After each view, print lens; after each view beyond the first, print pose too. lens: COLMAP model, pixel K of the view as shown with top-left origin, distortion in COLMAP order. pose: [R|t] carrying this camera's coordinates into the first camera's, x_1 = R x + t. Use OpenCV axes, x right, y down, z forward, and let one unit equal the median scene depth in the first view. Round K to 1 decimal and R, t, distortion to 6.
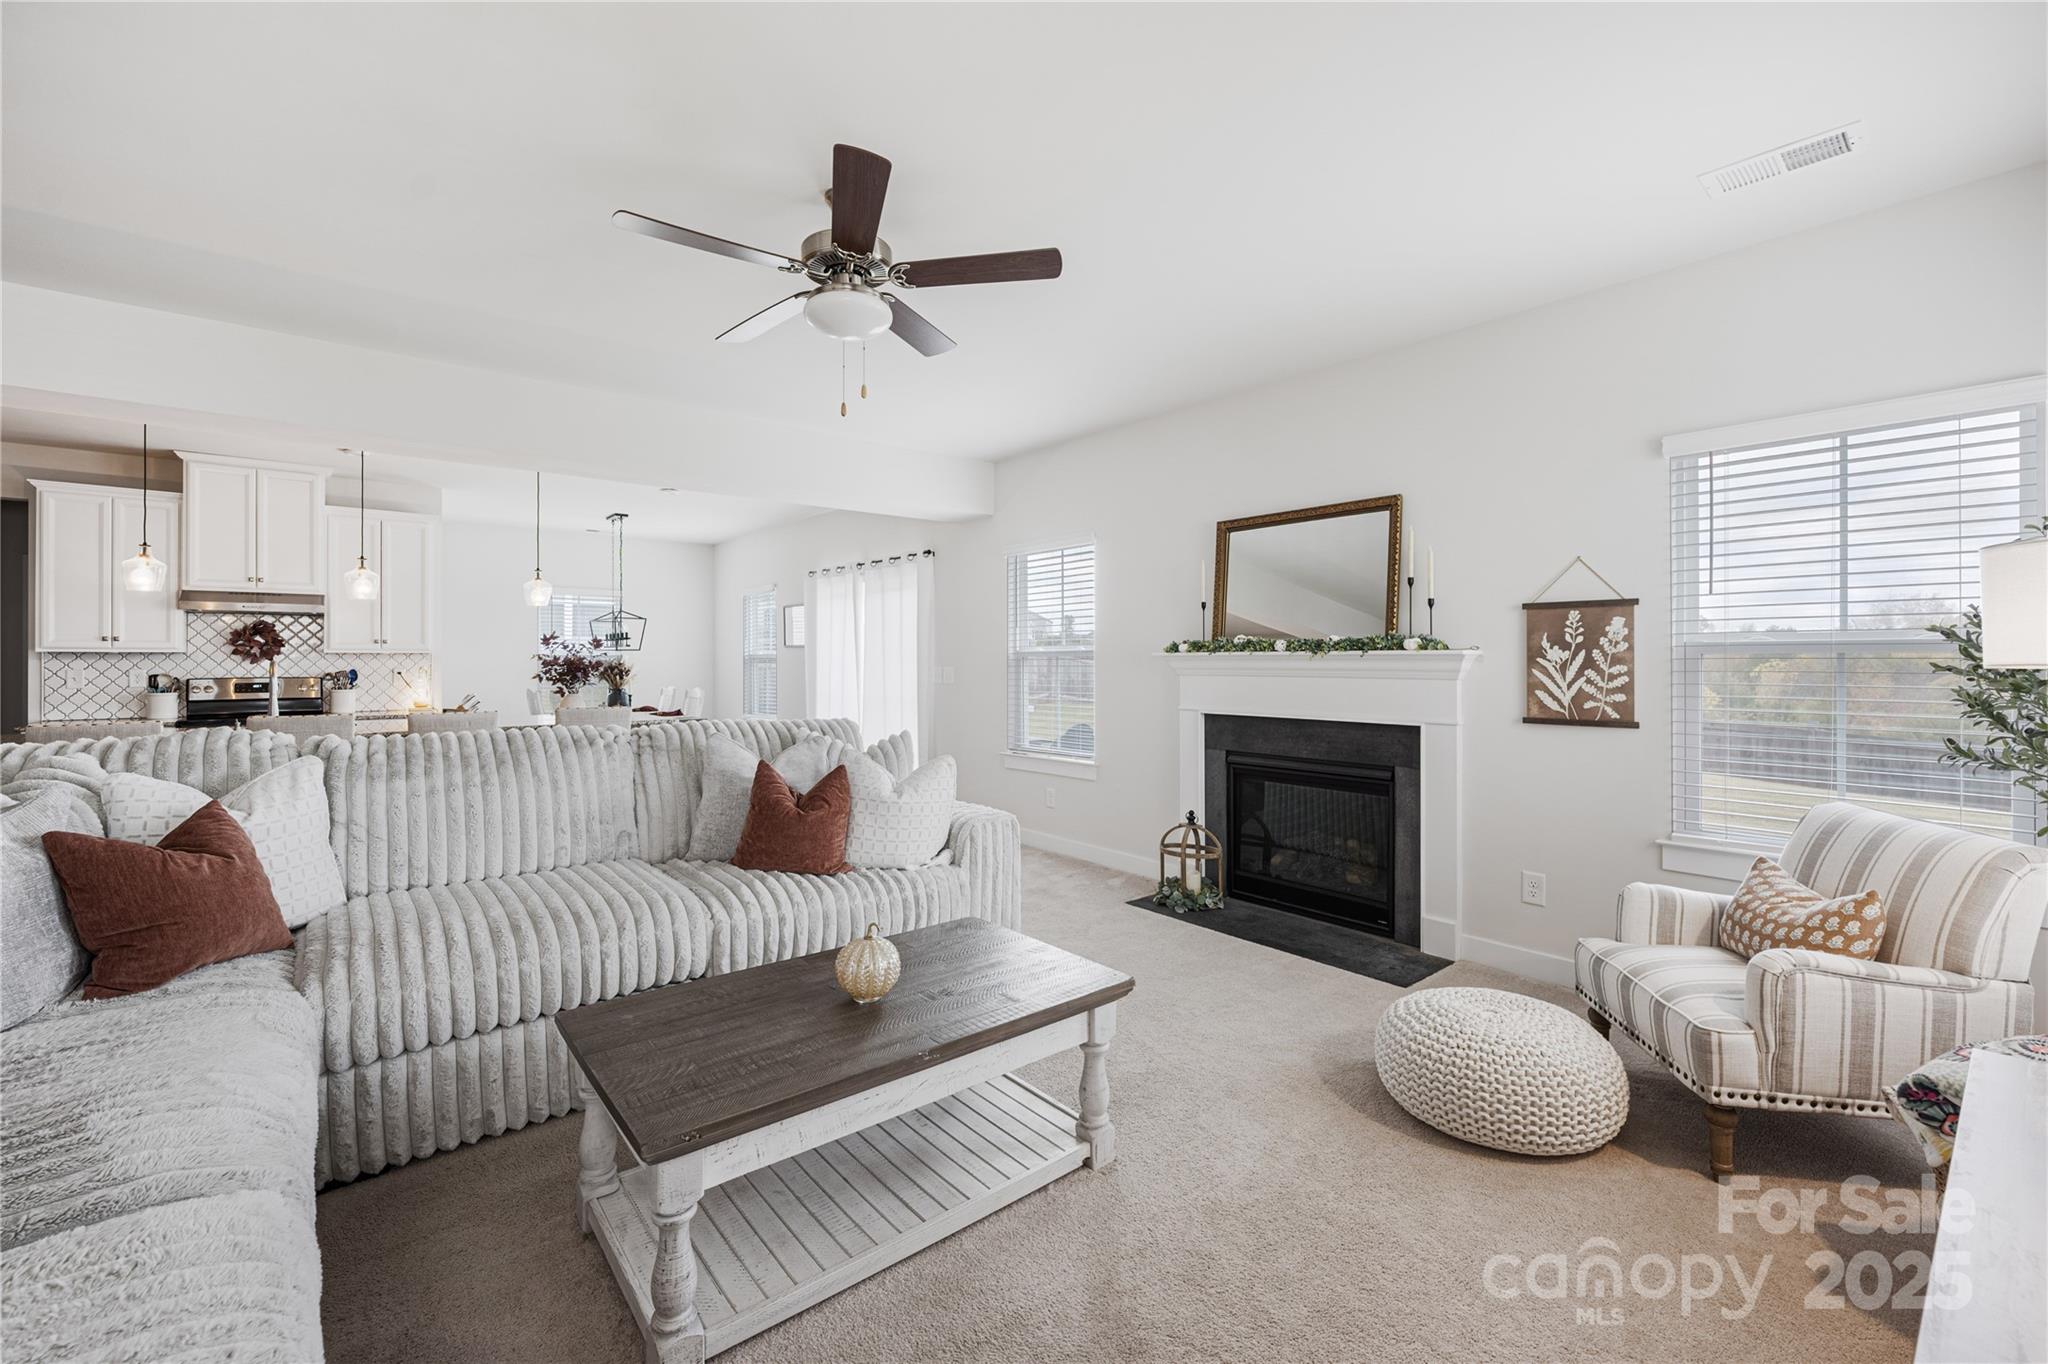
lens RADIAL K [[834.1, 0, 1013.1], [0, 834.1, 661.7], [0, 0, 1]] dist [-0.002710, -0.001005]
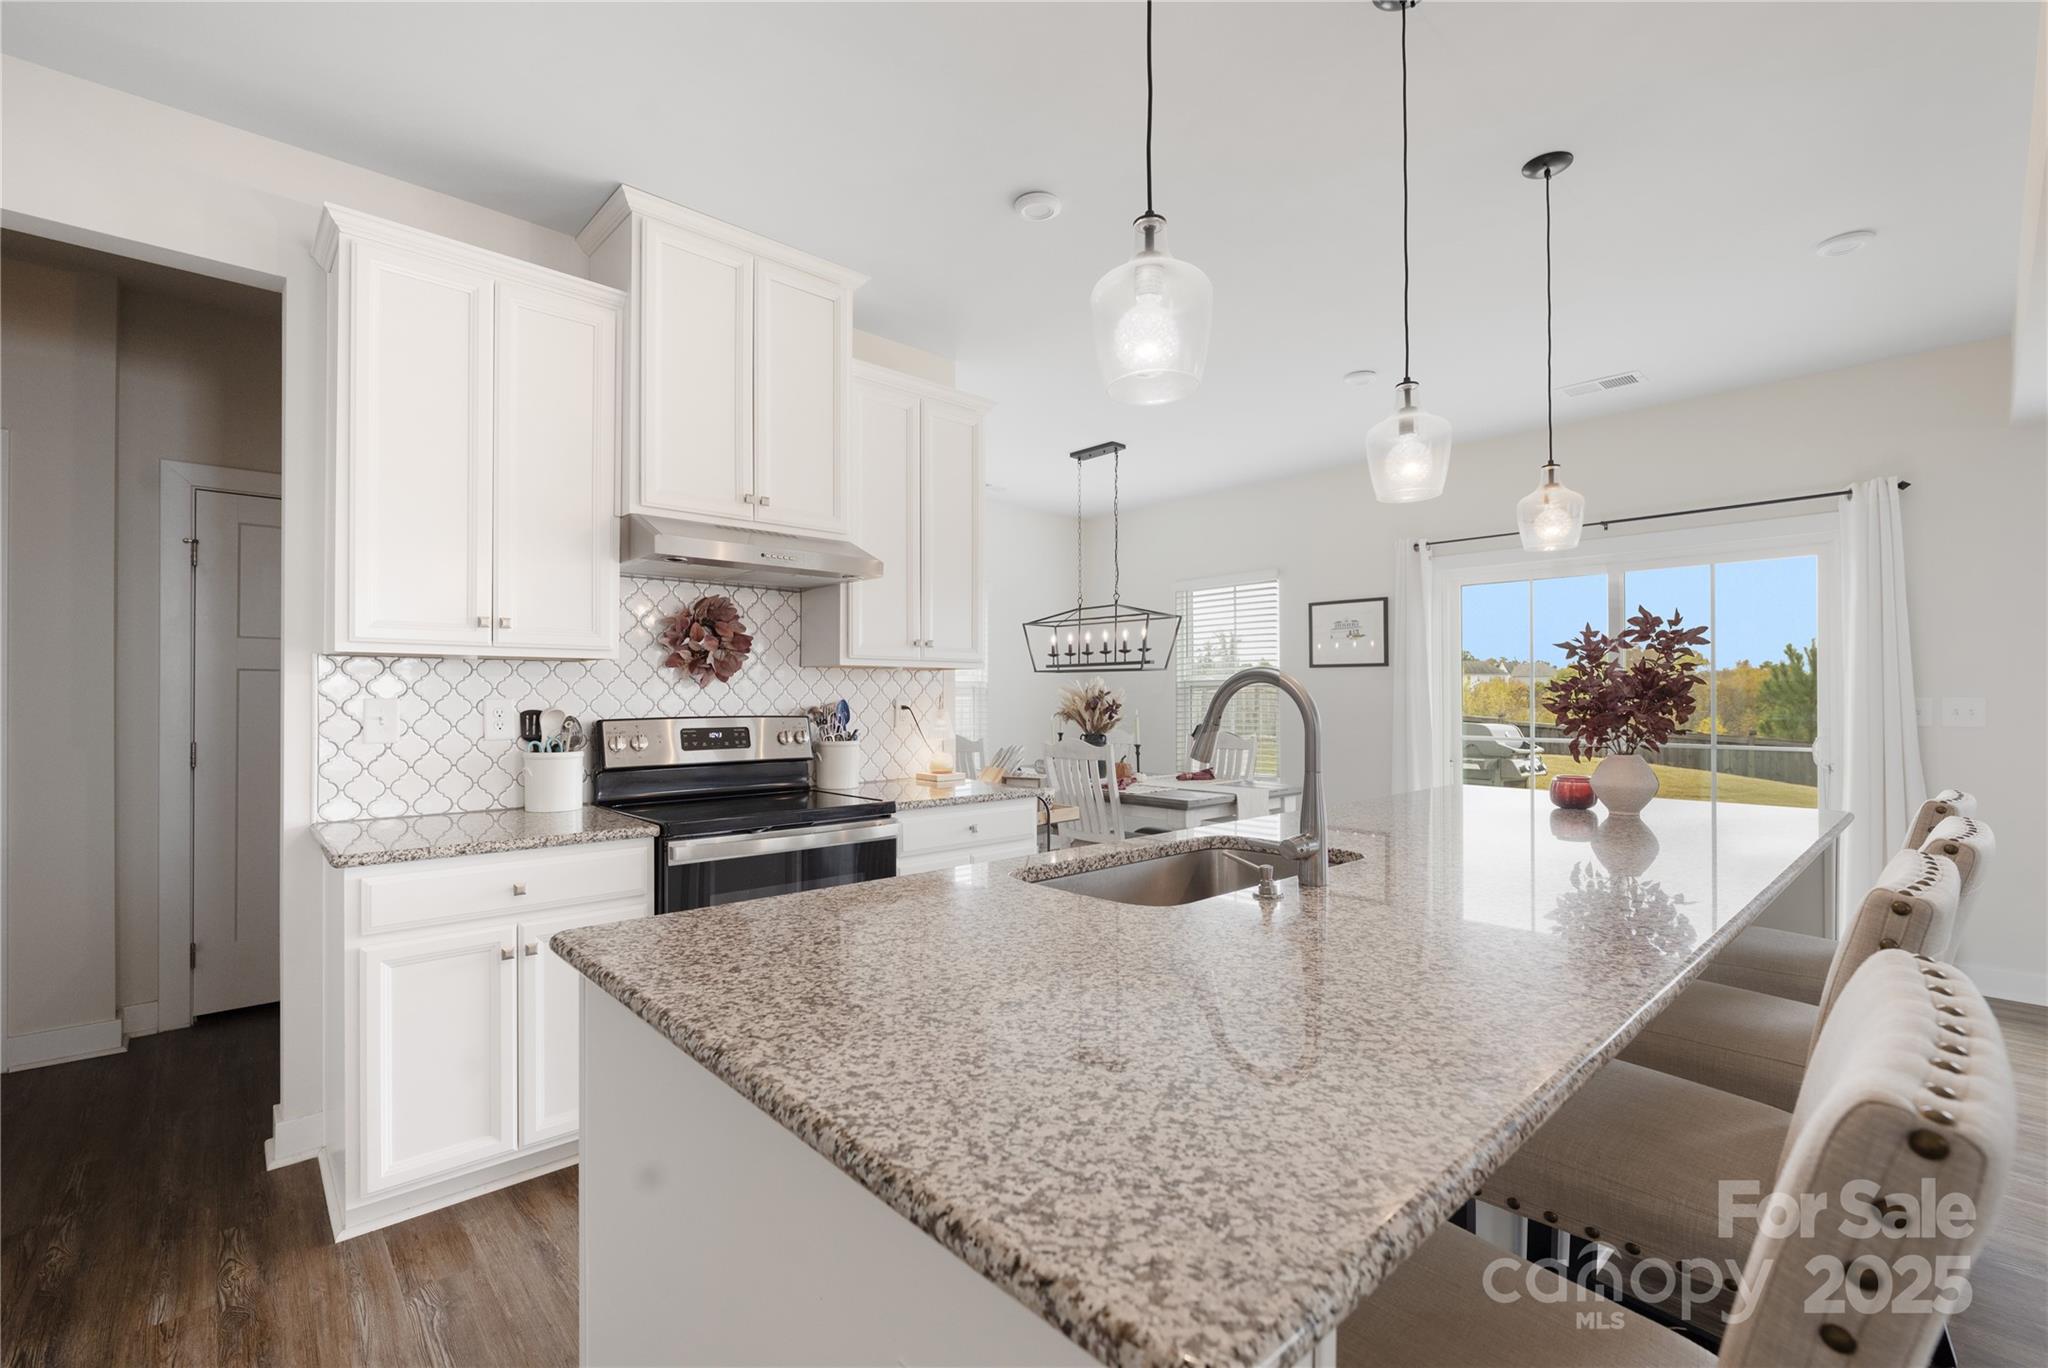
lens RADIAL K [[883.8, 0, 1033.8], [0, 883.8, 690.3], [0, 0, 1]] dist [-0.002347, -0.000165]
pose [[0.998671, 0.001304, 0.051527, -1.027031], [-0.000763, 0.999945, -0.010505, 0.012570], [-0.051538, 0.010452, 0.998616, 0.670777]]
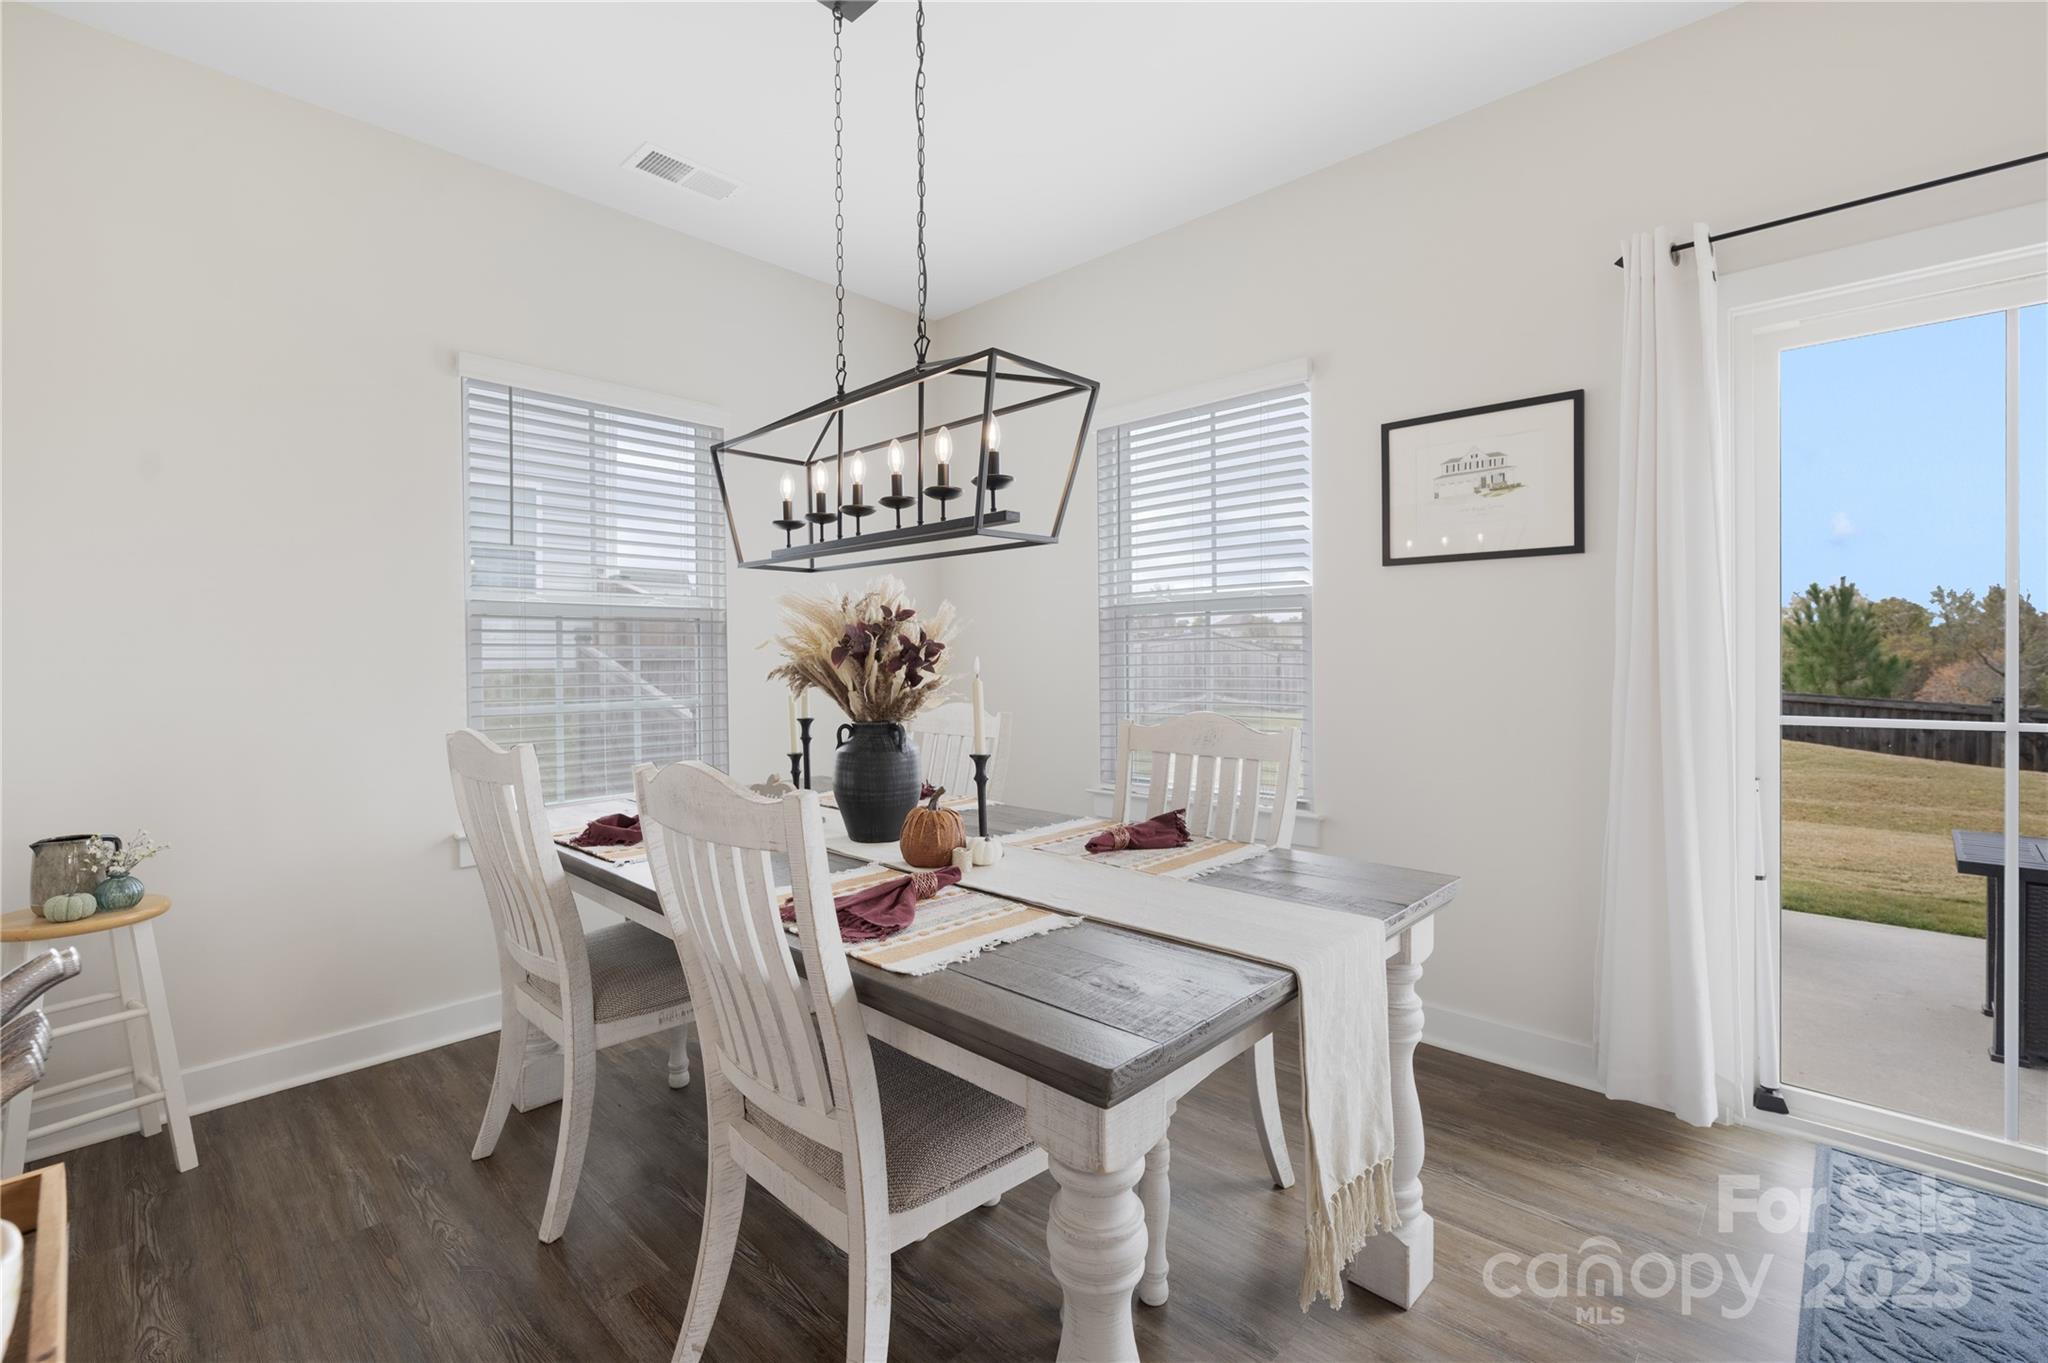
lens RADIAL K [[872.3, 0, 1037.2], [0, 872.3, 660.3], [0, 0, 1]] dist [-0.000210, -0.000257]
pose [[0.993253, -0.007320, 0.115739, -0.854133], [0.006874, 0.999967, 0.004252, 0.025578], [-0.115766, -0.003428, 0.993271, 1.400254]]
